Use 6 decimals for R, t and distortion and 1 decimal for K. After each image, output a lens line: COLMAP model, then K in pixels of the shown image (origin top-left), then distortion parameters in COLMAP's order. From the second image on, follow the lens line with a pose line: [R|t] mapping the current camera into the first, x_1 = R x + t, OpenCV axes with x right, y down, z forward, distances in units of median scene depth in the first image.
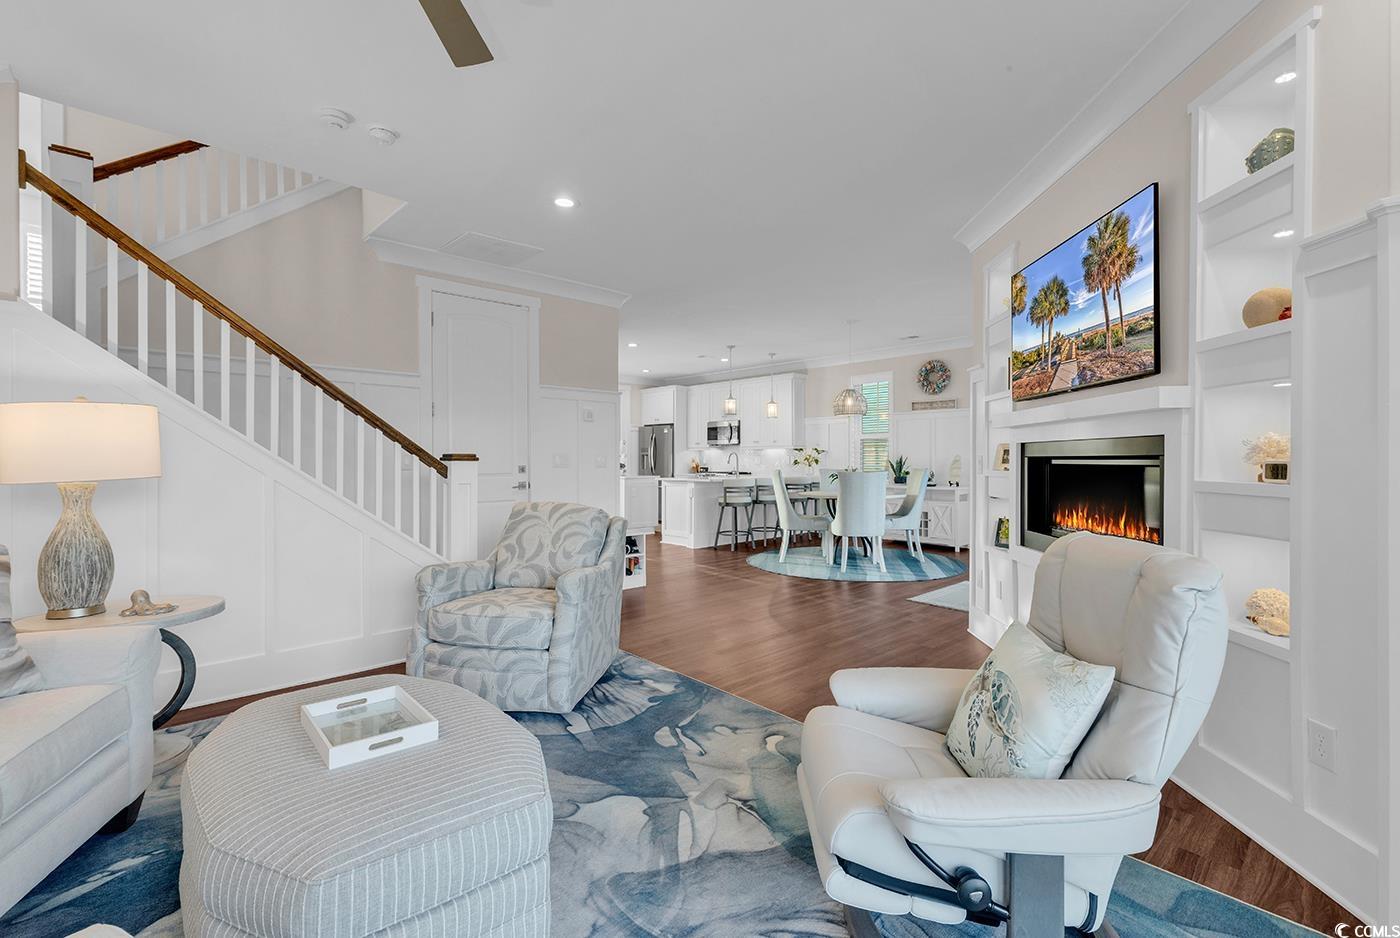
lens RADIAL K [[690.1, 0, 701.6], [0, 690.1, 464.1], [0, 0, 1]] dist [0.003847, 0.000039]
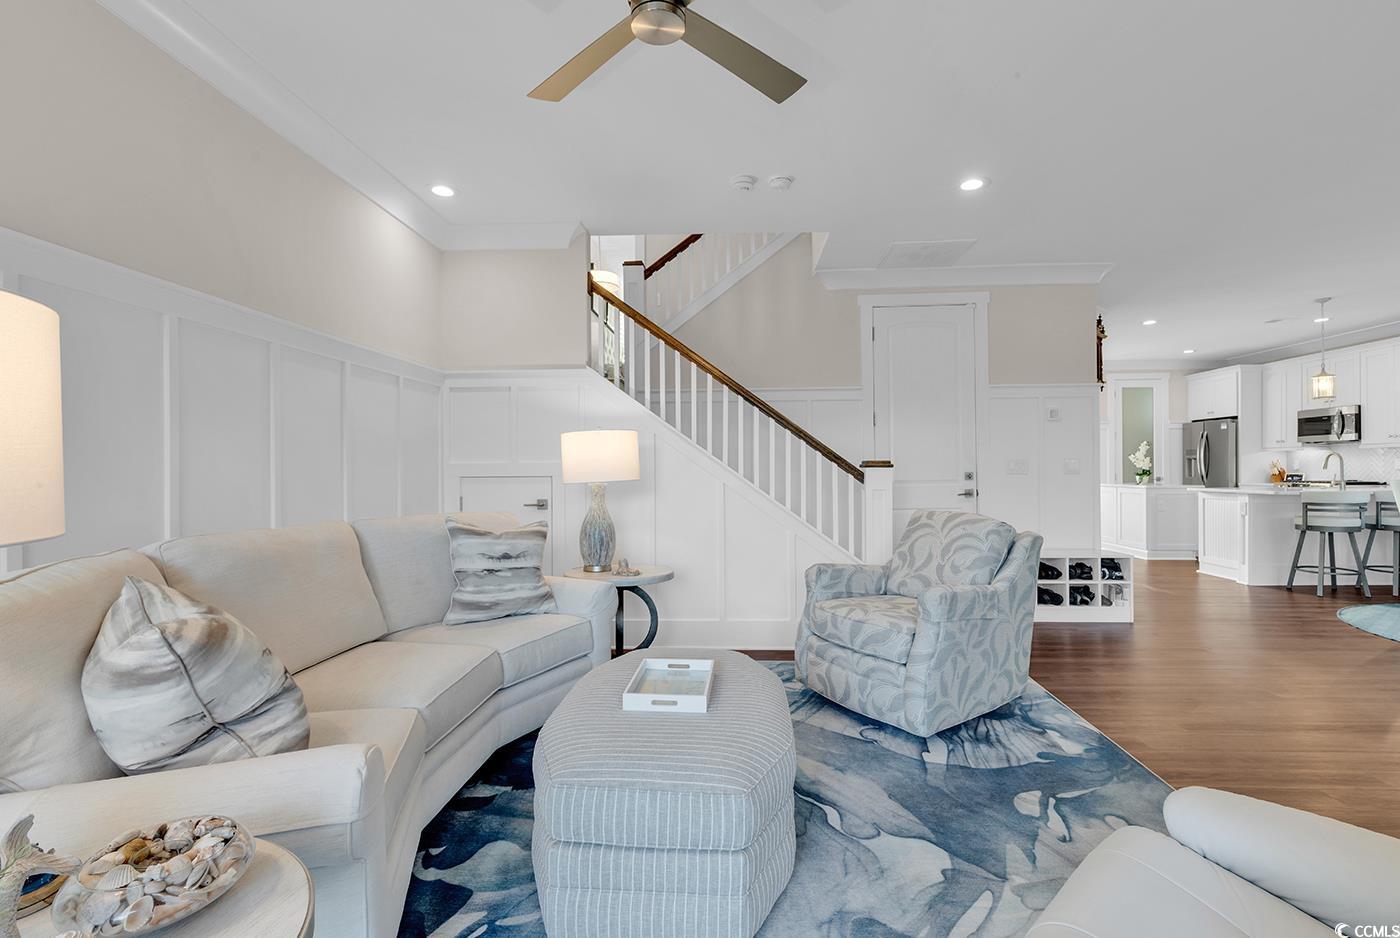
lens RADIAL K [[666.9, 0, 700.0], [0, 666.9, 469.0], [0, 0, 1]] dist [0.000556, -0.000149]
pose [[0.648595, -0.003233, -0.761127, 0.269953], [0.001374, 0.999994, -0.003076, 0.000351], [0.761132, 0.000950, 0.648596, 0.168715]]
